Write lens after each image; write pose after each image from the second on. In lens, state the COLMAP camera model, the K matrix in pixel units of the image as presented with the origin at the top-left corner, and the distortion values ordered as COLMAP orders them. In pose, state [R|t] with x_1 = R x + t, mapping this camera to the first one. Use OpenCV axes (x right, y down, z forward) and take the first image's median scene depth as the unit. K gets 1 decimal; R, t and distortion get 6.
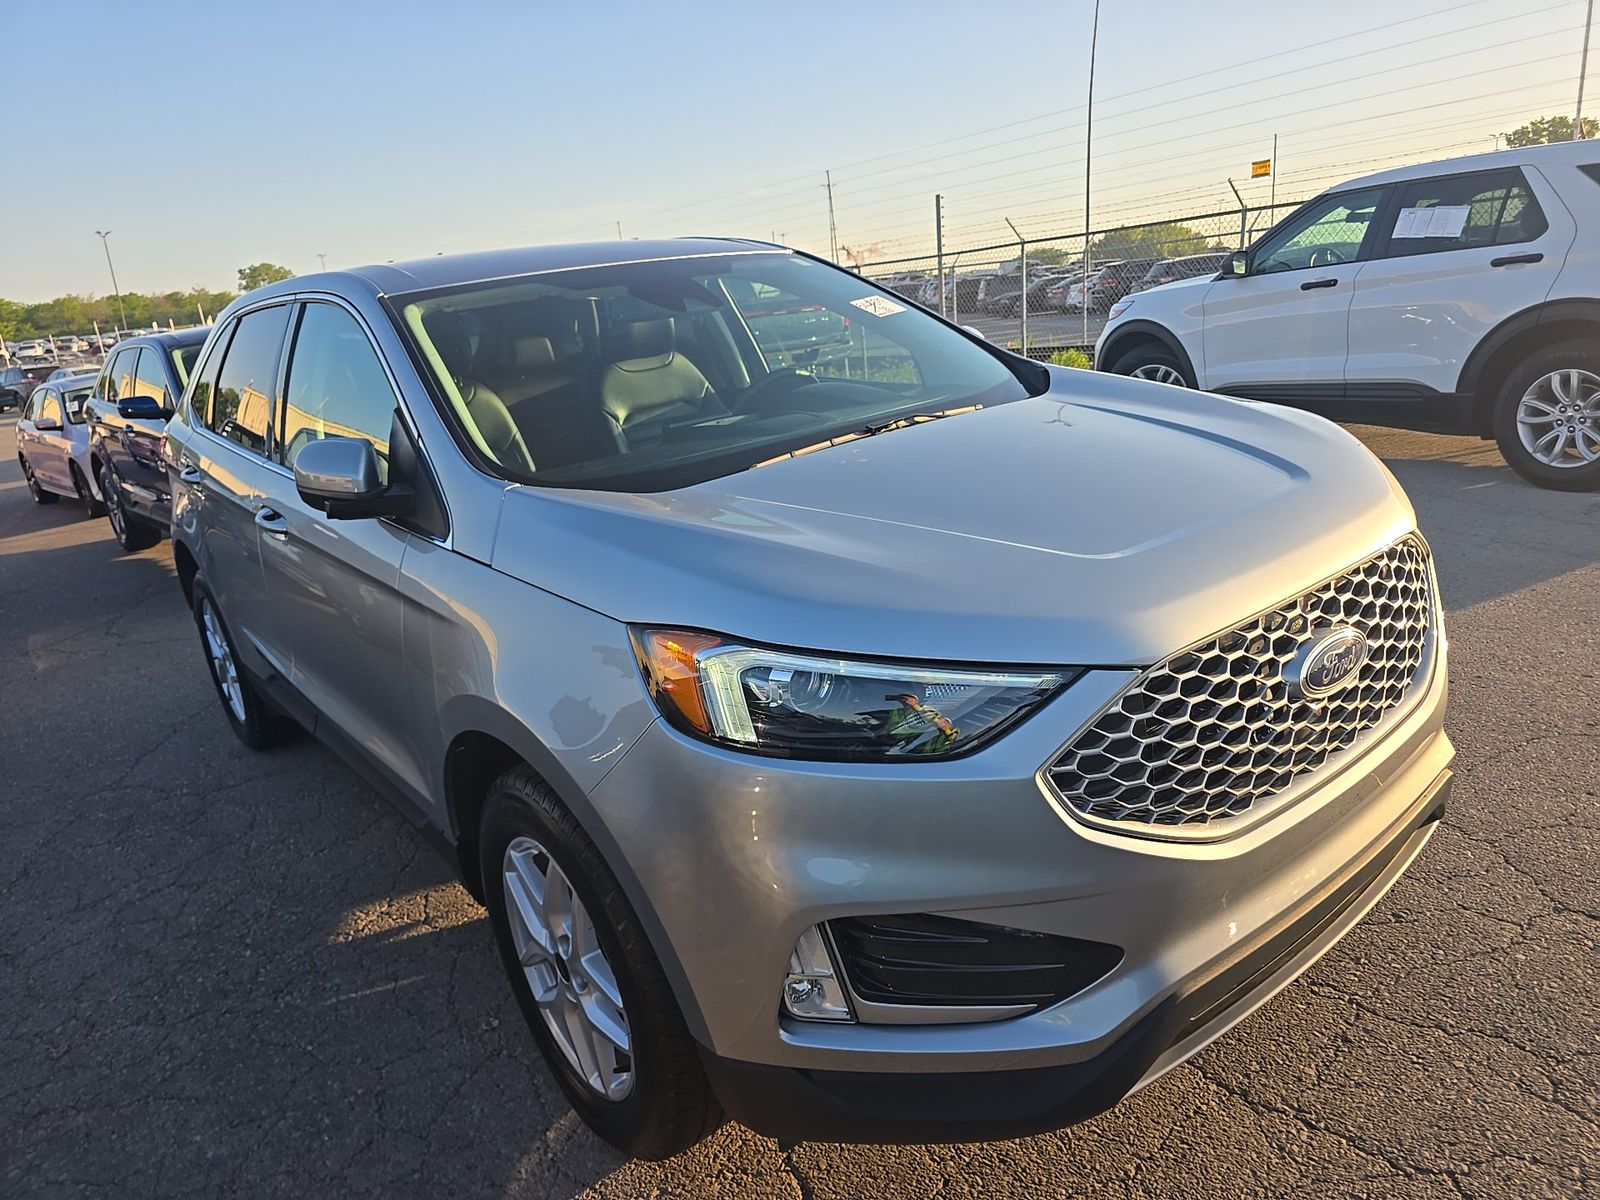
lens RADIAL K [[1062.8, 0, 807.0], [0, 1062.8, 604.8], [0, 0, 1]] dist [0.056582, -0.055563]
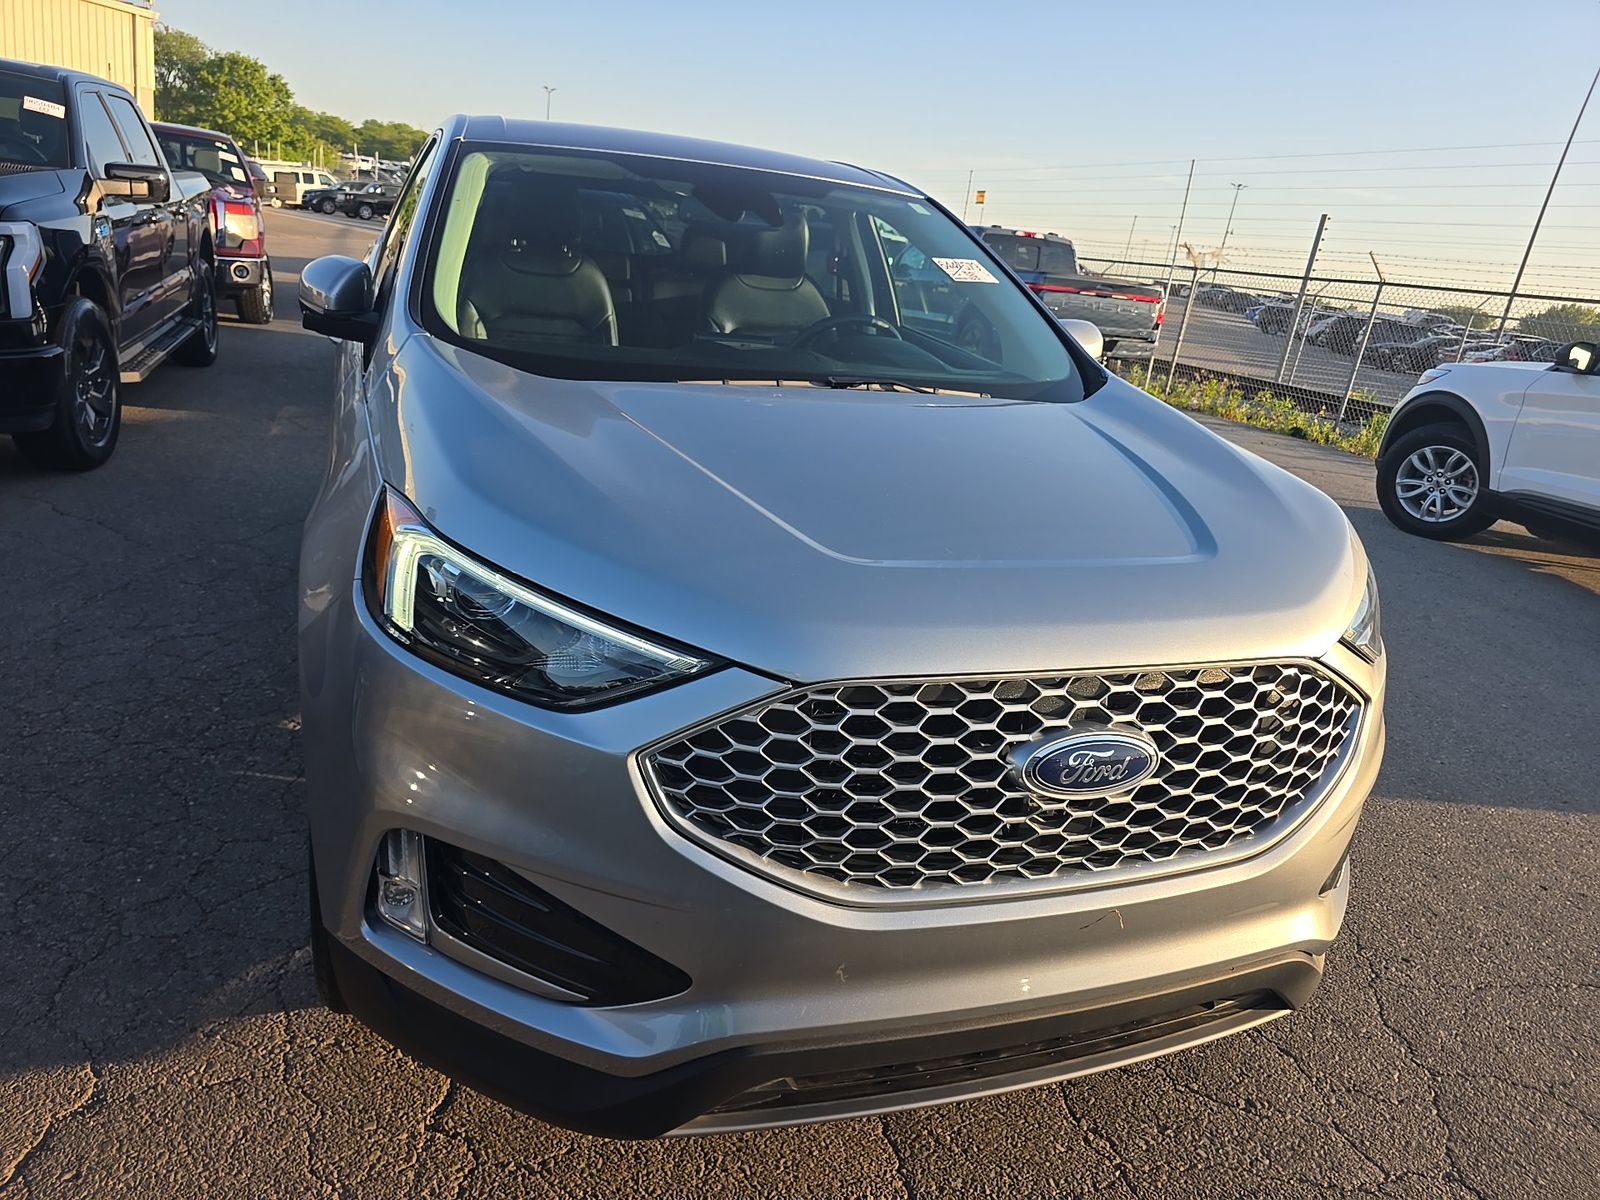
lens RADIAL K [[1062.8, 0, 807.0], [0, 1062.8, 604.8], [0, 0, 1]] dist [0.056582, -0.055563]
pose [[0.923752, 0.304431, -0.232387, 0.401133], [-0.295803, 0.952532, 0.071995, -0.053646], [0.243274, 0.002235, 0.969955, 0.129380]]
